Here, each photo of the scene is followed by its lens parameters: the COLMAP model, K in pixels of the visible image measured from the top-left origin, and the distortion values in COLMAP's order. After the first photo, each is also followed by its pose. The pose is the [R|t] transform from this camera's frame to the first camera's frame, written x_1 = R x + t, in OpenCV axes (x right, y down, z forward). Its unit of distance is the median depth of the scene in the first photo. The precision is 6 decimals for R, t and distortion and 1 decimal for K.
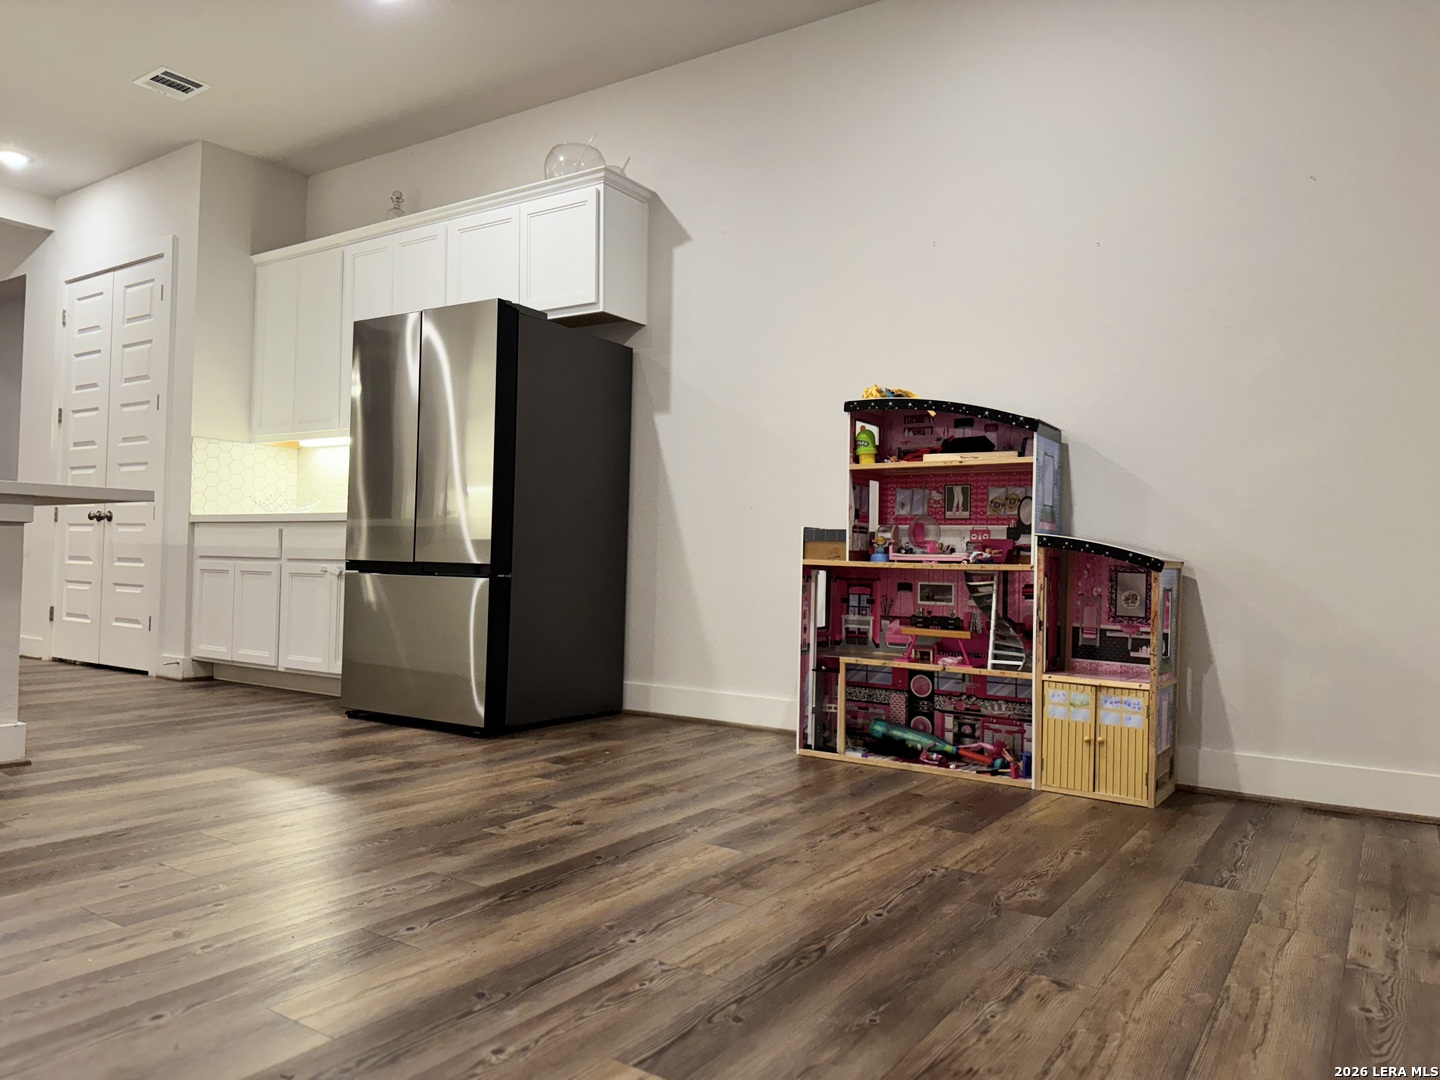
lens RADIAL K [[1020.1, 0, 722.3], [0, 1020.1, 544.2], [0, 0, 1]] dist [0.037163, -0.051575]
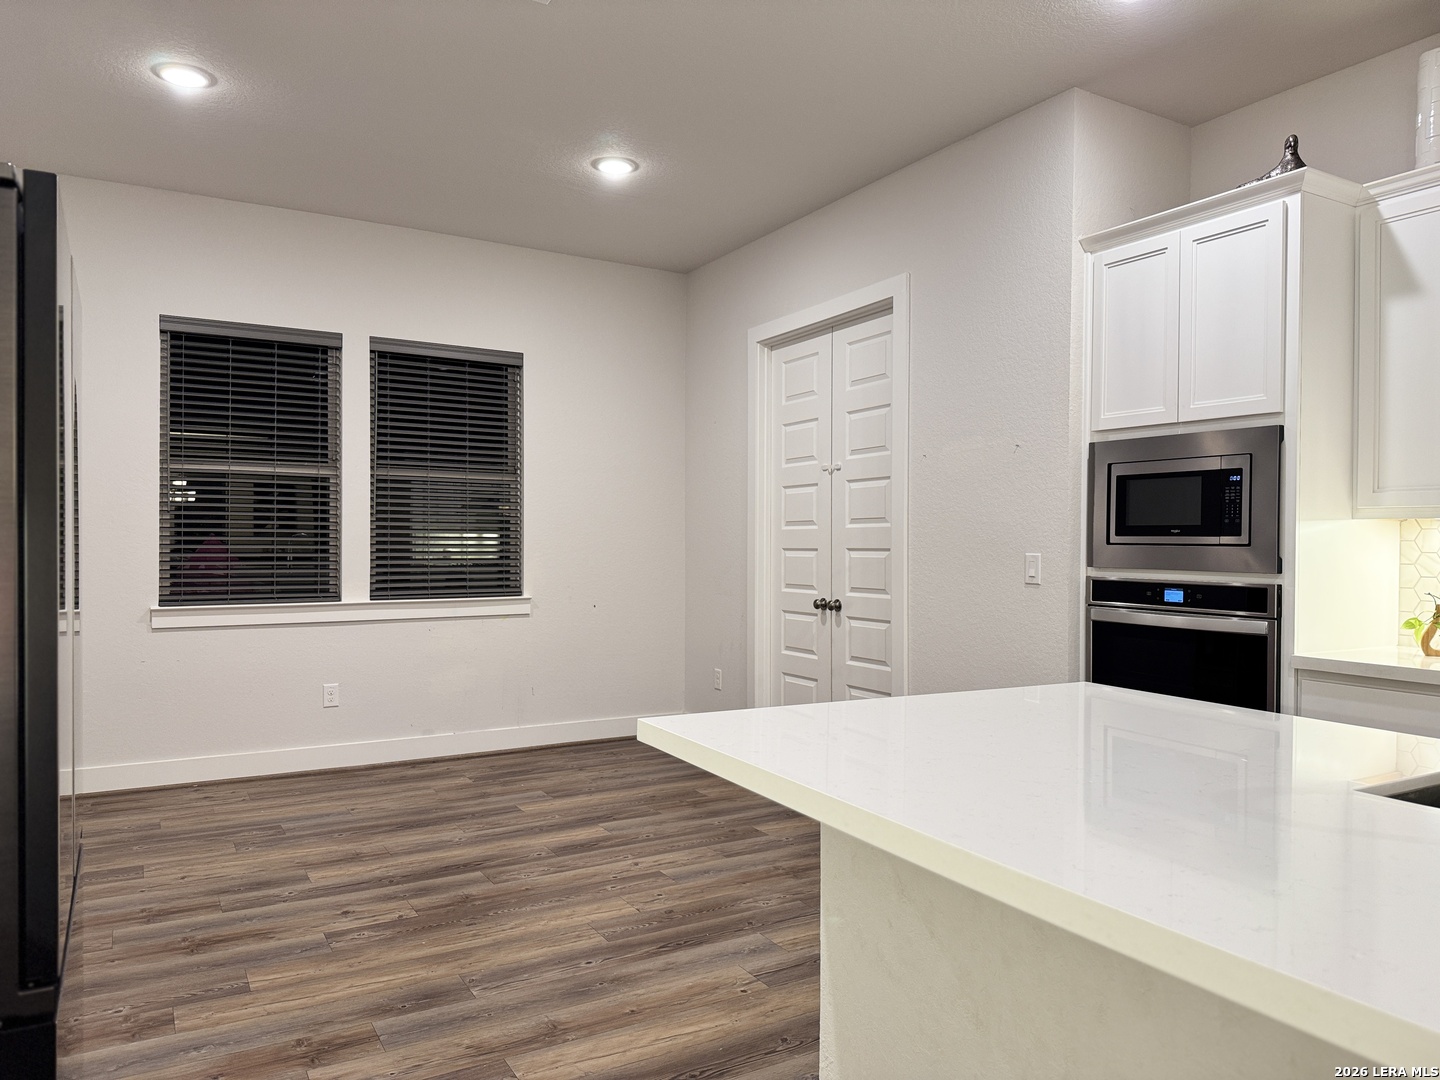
lens RADIAL K [[1006.2, 0, 724.2], [0, 1006.2, 541.3], [0, 0, 1]] dist [0.090109, -0.110305]
pose [[-0.898642, -0.031548, 0.437547, -0.589672], [-0.036527, 0.999328, -0.002966, -0.104325], [-0.437159, -0.018648, -0.899191, 1.045220]]
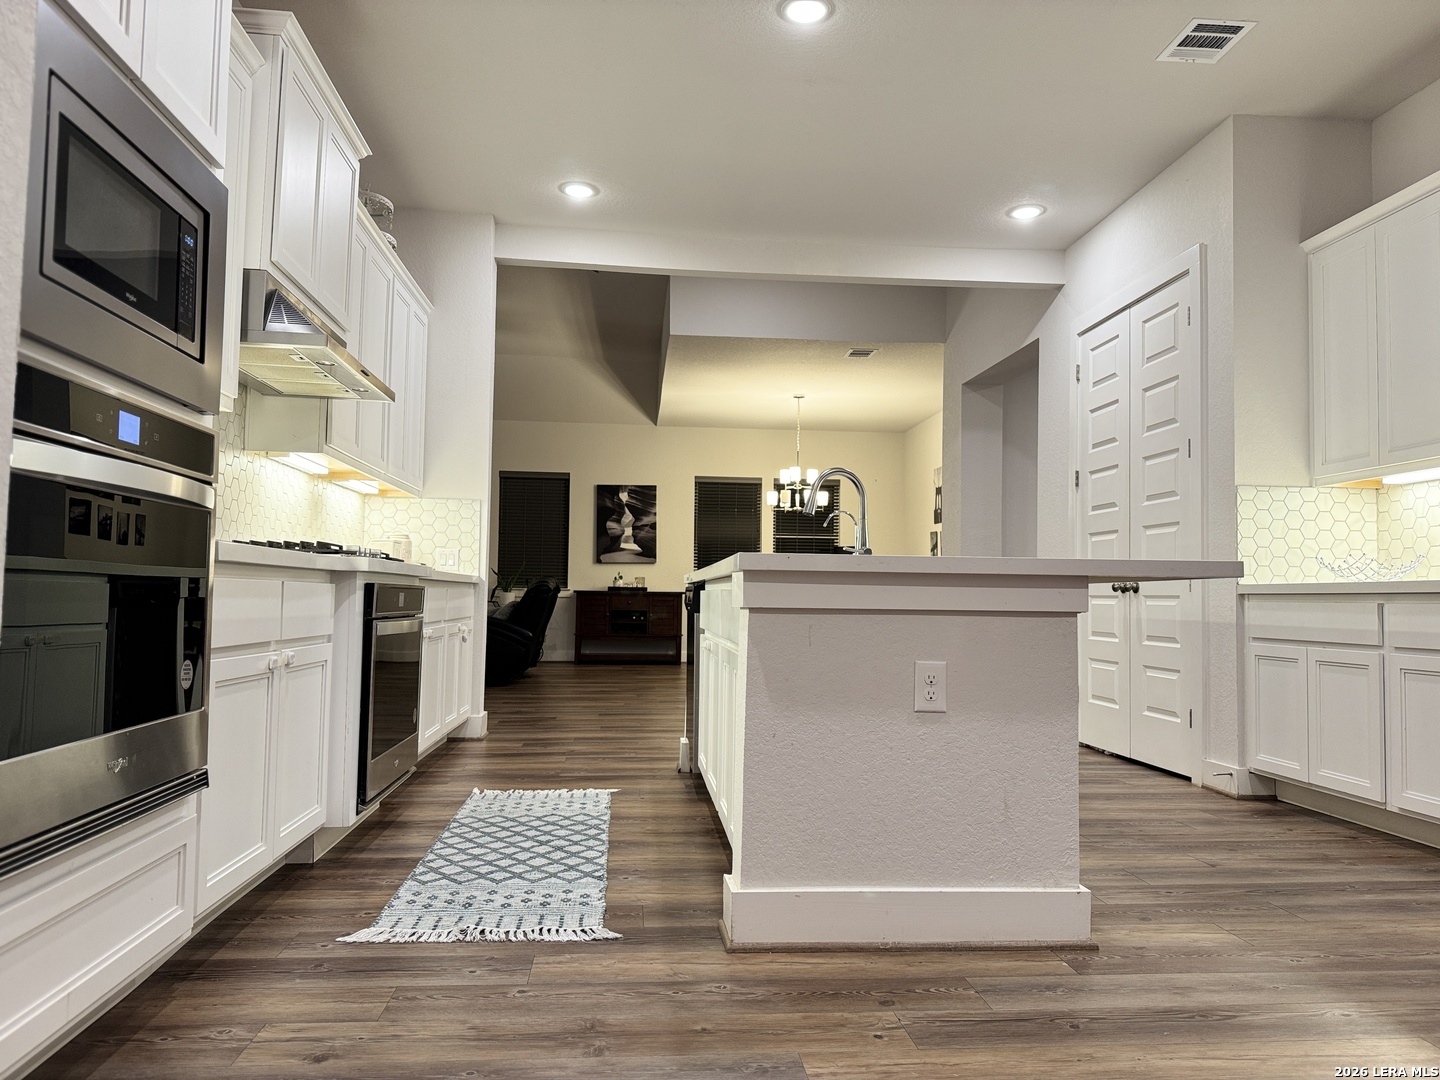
lens RADIAL K [[1020.1, 0, 722.3], [0, 1020.1, 544.2], [0, 0, 1]] dist [0.037163, -0.051575]
pose [[0.632719, -0.053833, -0.772508, -0.175880], [0.012498, 0.998161, -0.059321, -0.019721], [0.774281, 0.027879, 0.632228, 0.217368]]
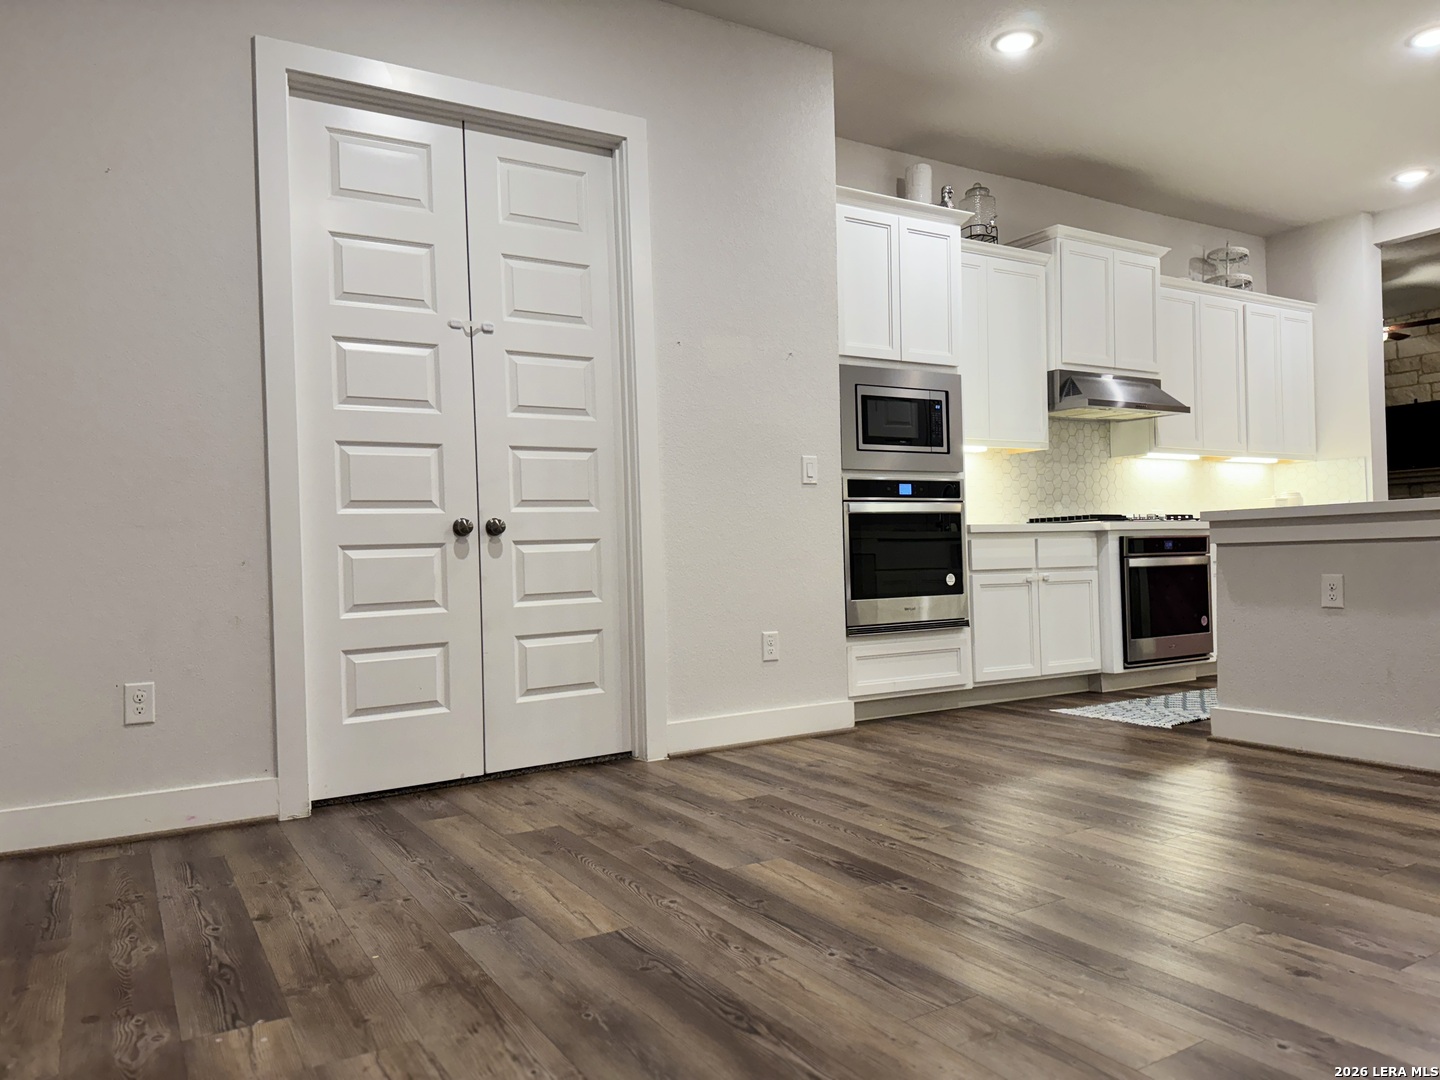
lens RADIAL K [[1006.2, 0, 724.2], [0, 1006.2, 541.3], [0, 0, 1]] dist [0.090109, -0.110305]
pose [[-0.423202, -0.024226, -0.905712, 0.349733], [0.032998, 0.998567, -0.042129, 0.000926], [0.905434, -0.047716, -0.421796, 0.517431]]
